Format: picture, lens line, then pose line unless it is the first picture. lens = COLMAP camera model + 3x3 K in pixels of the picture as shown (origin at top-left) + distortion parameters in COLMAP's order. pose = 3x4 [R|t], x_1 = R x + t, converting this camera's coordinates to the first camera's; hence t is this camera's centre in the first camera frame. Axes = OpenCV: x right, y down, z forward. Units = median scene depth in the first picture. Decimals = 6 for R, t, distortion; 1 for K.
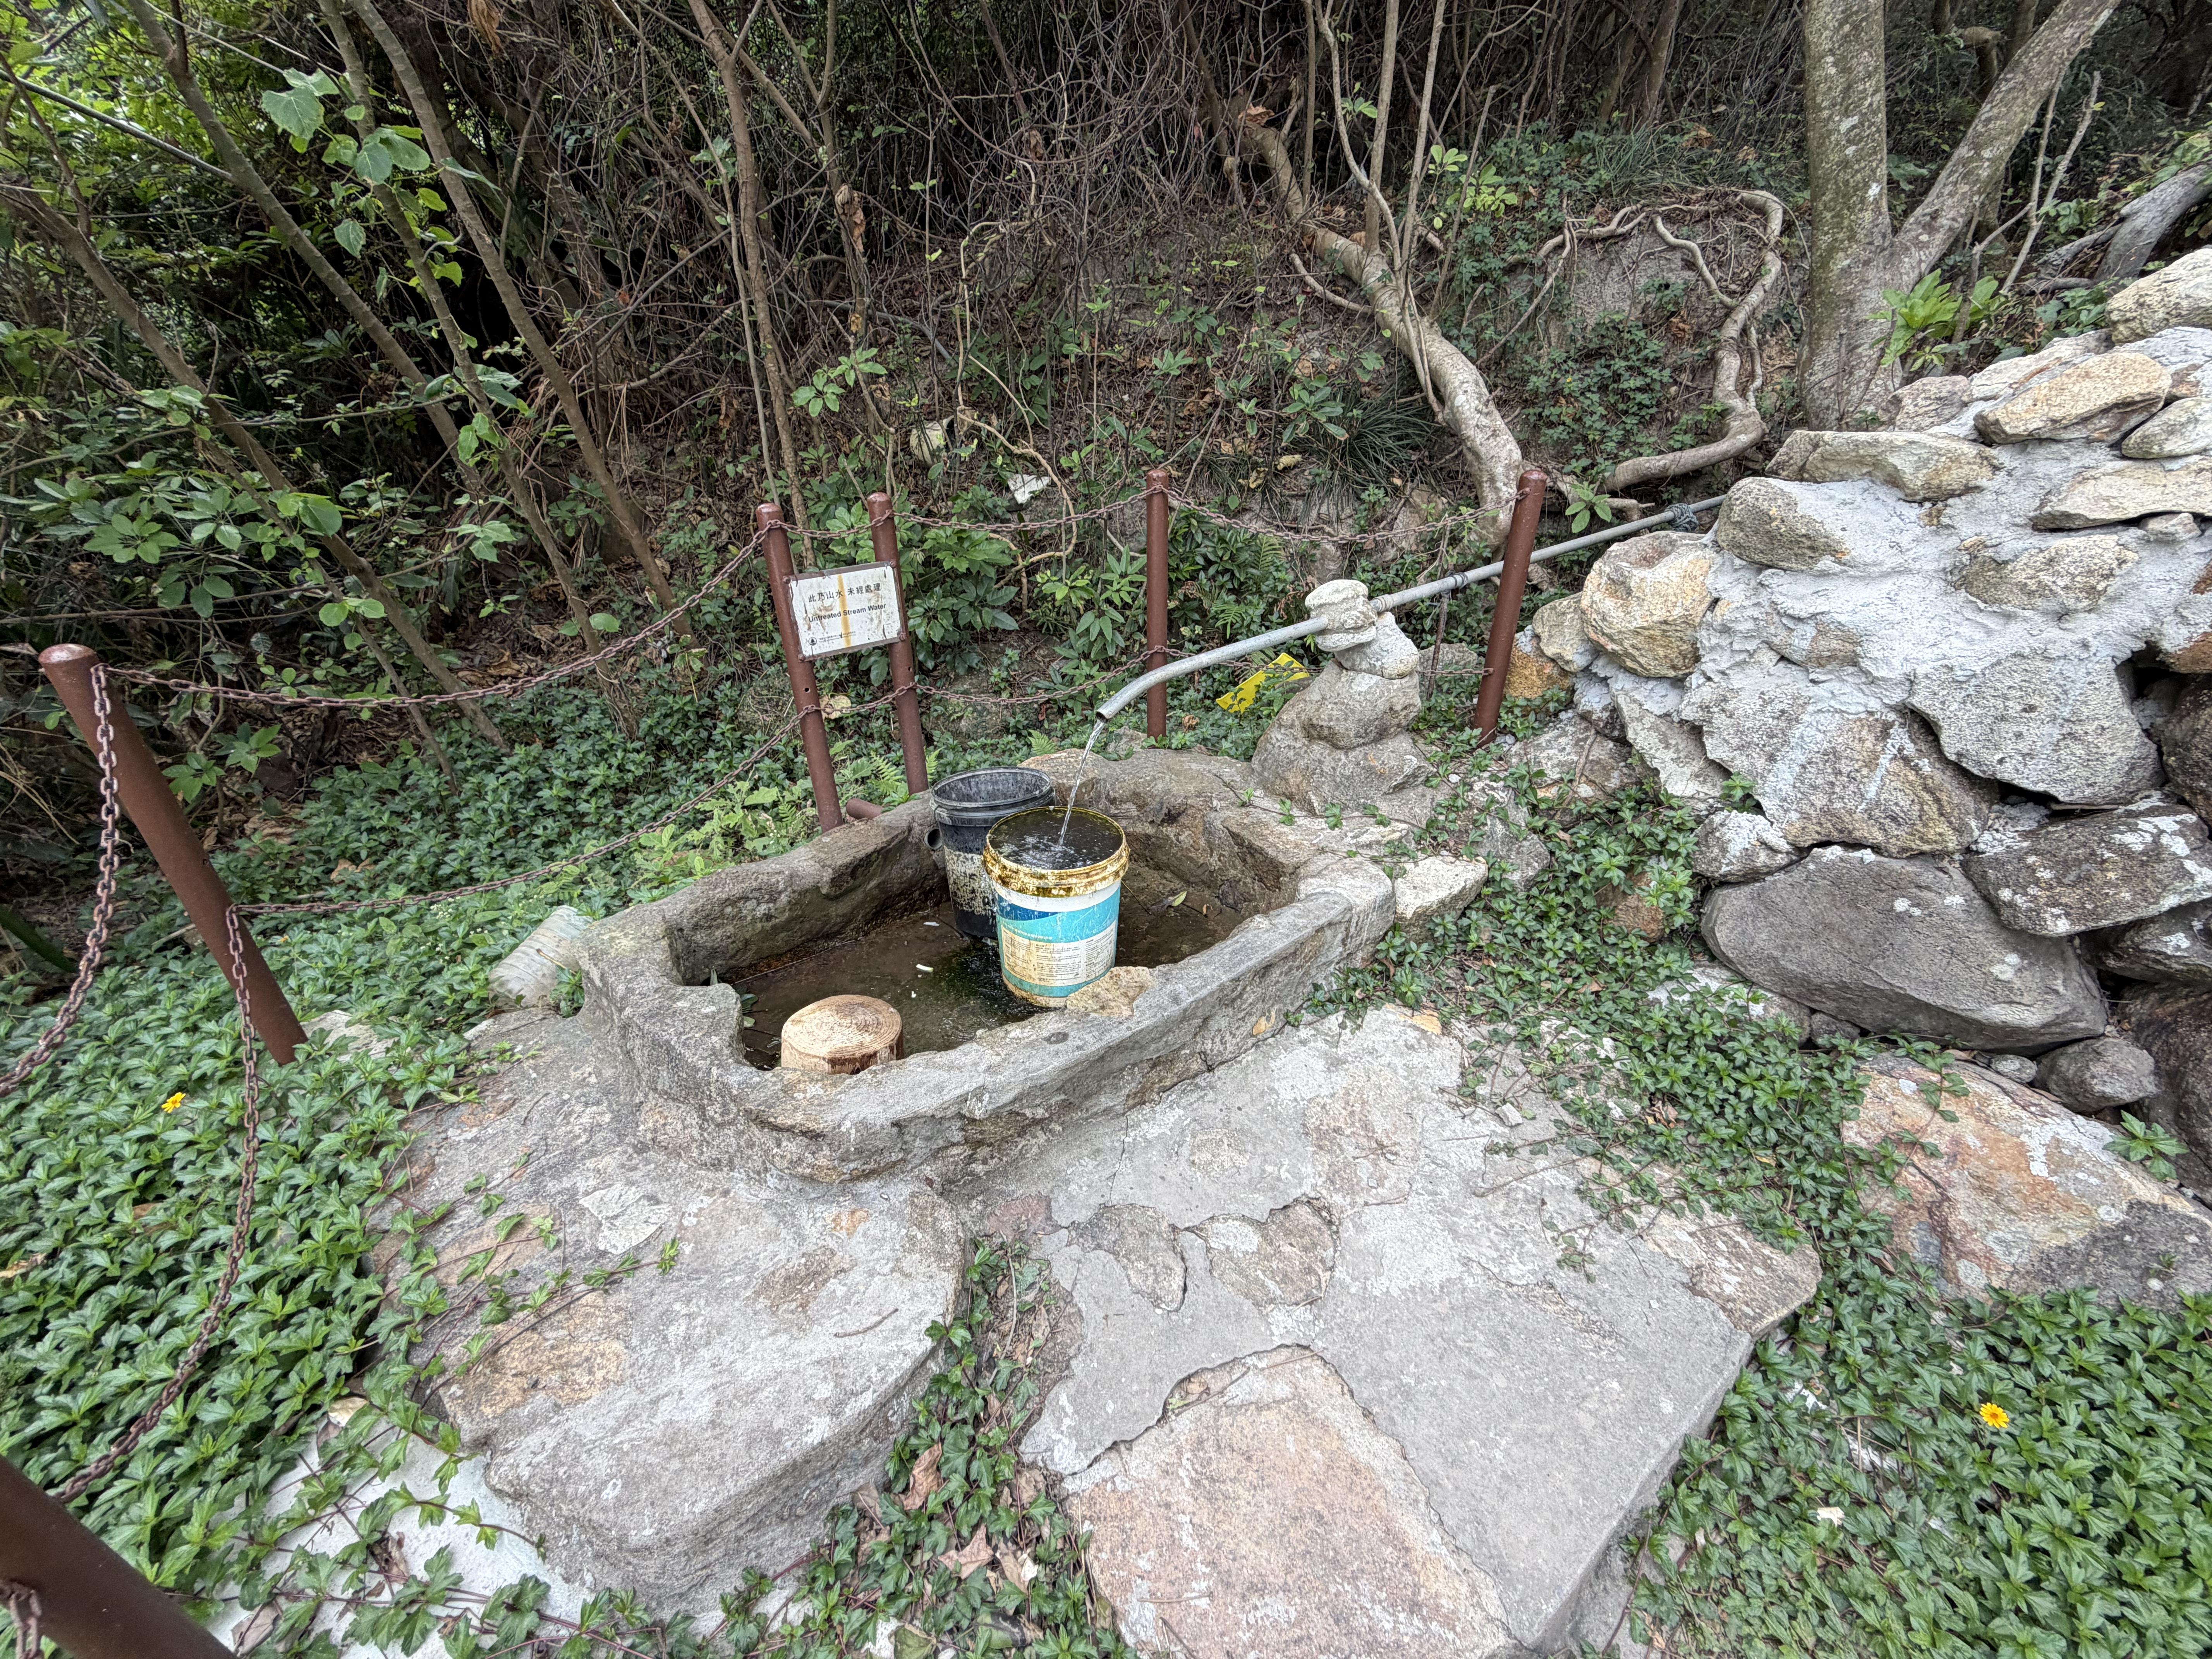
lens RADIAL K [[879.4, 0, 1092.9], [0, 879.4, 827.3], [0, 0, 1]] dist [0.007518, -0.000468]
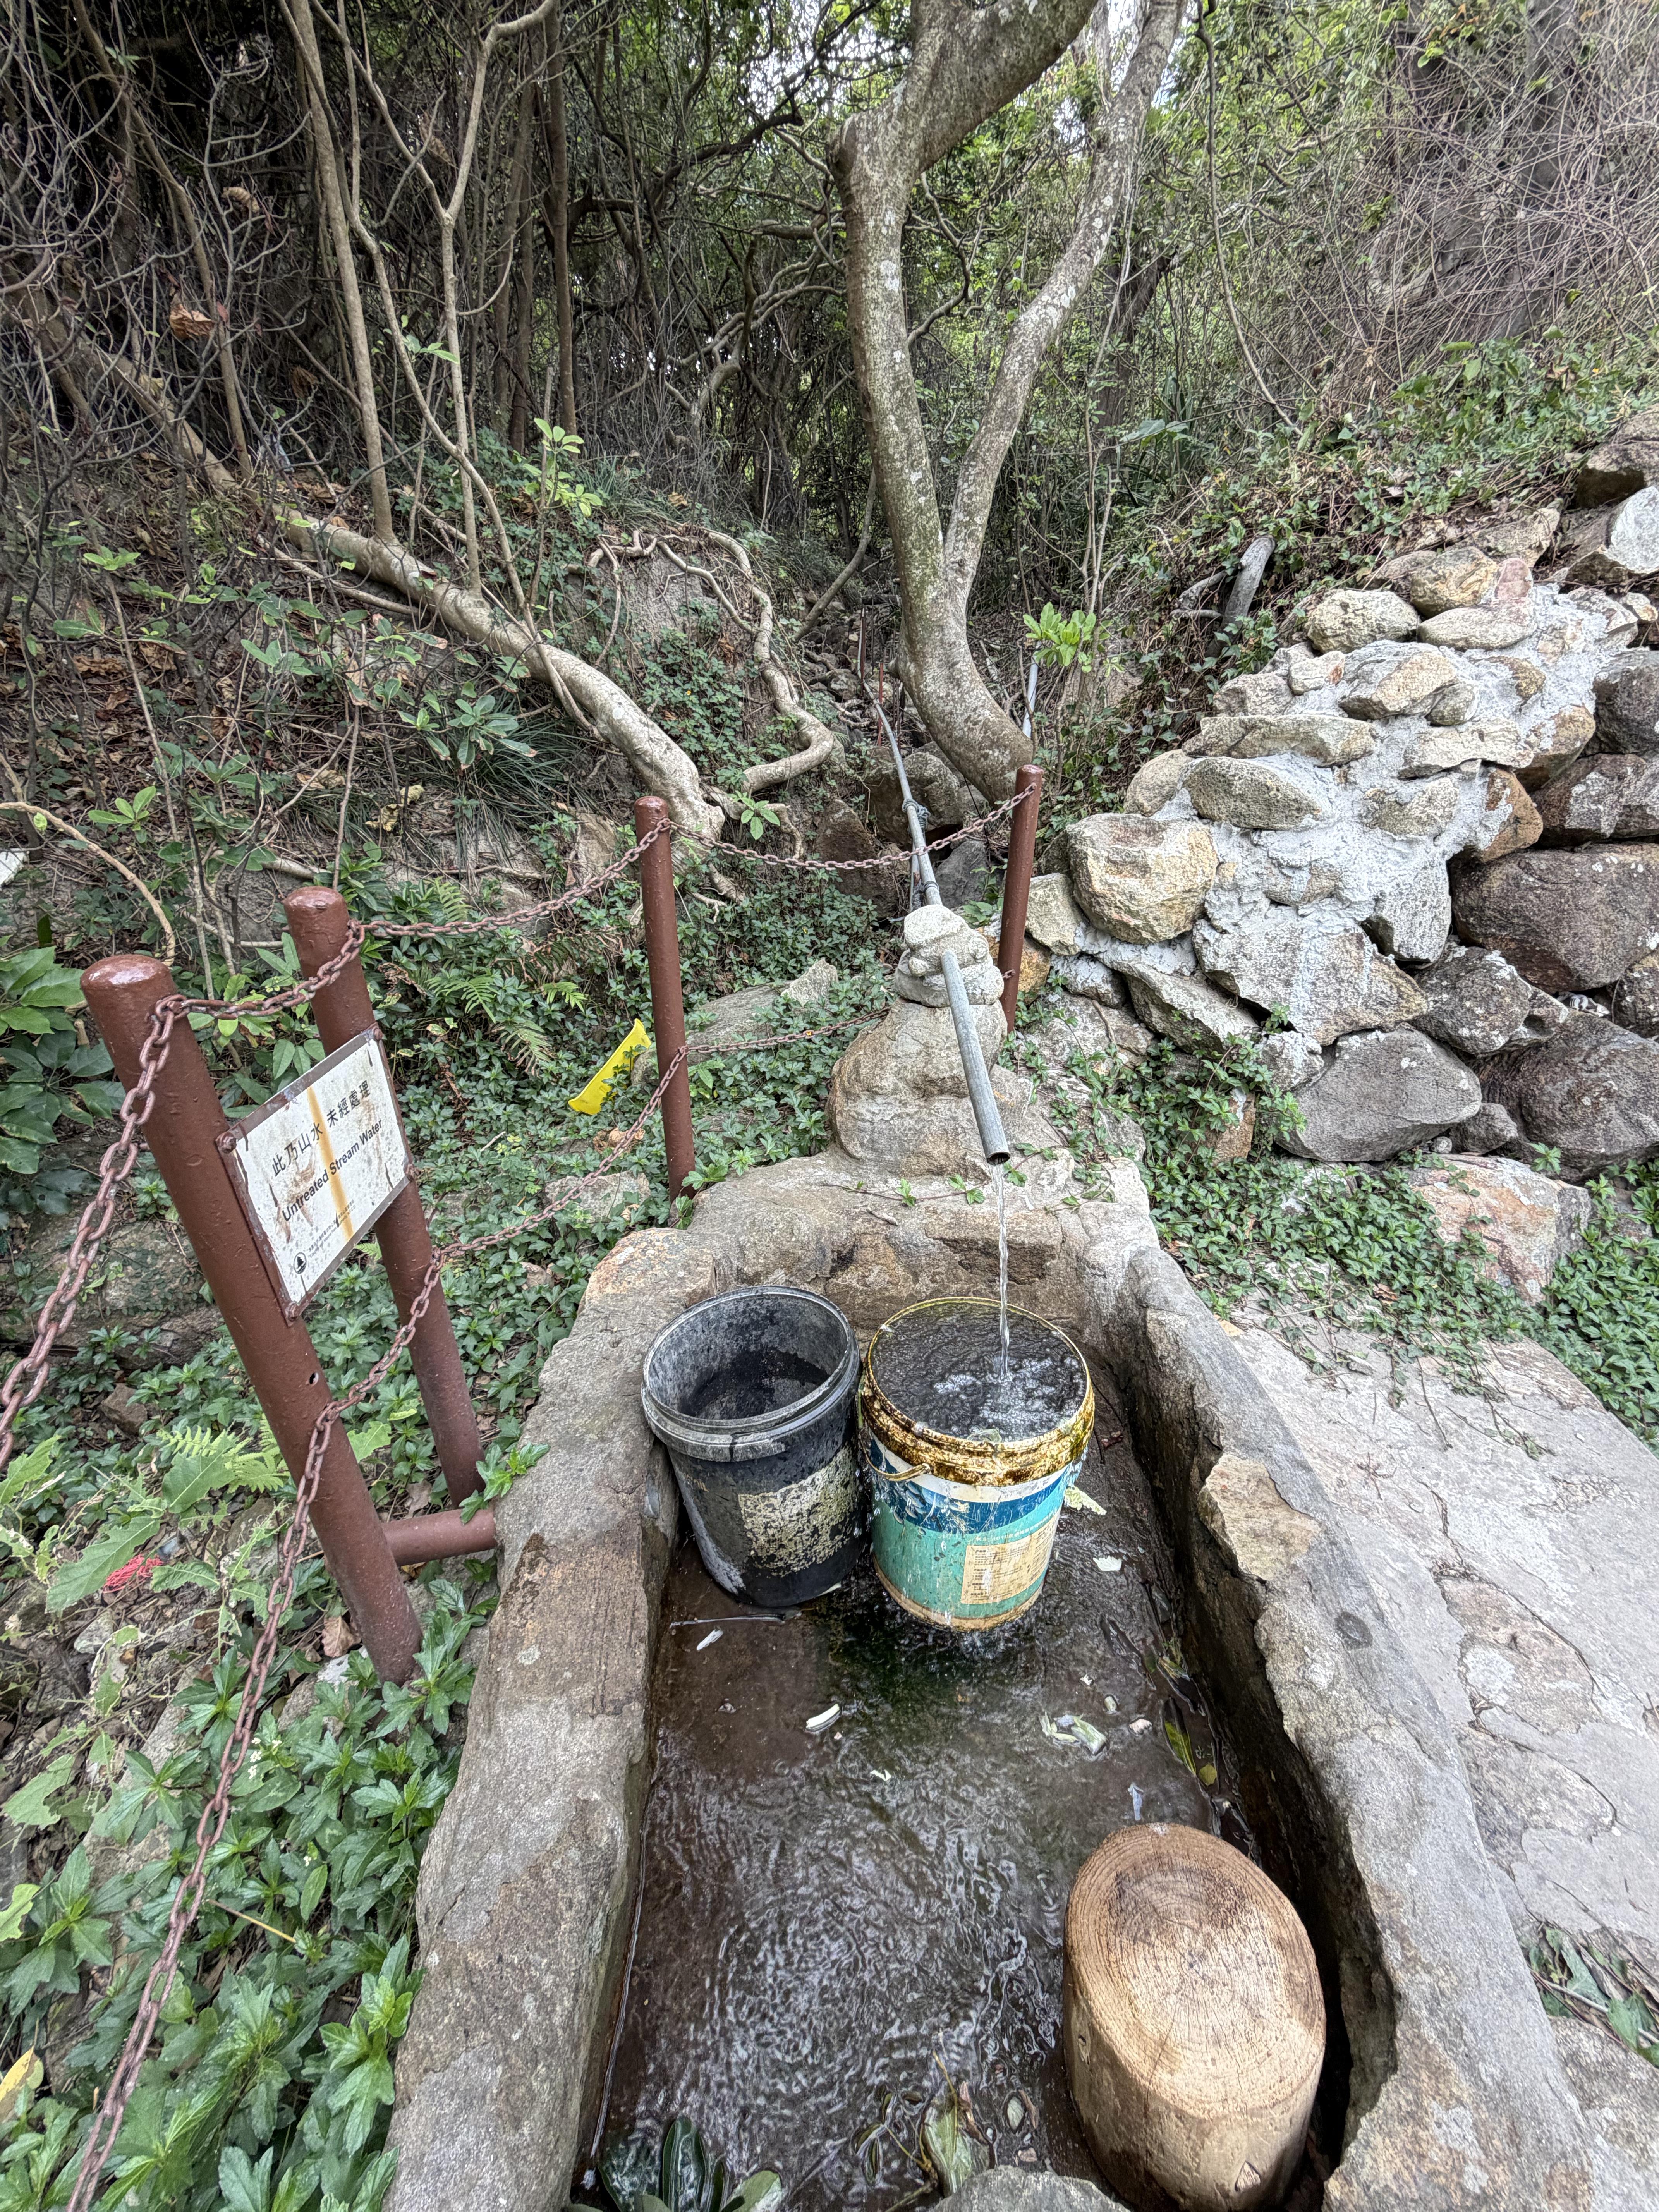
lens RADIAL K [[879.4, 0, 830.7], [0, 879.4, 1111.9], [0, 0, 1]] dist [0.007518, -0.000468]
pose [[0.608795, -0.334093, 0.719549, -0.565103], [0.364366, 0.923430, 0.120474, -0.306136], [-0.704702, 0.188835, 0.683912, 0.692163]]
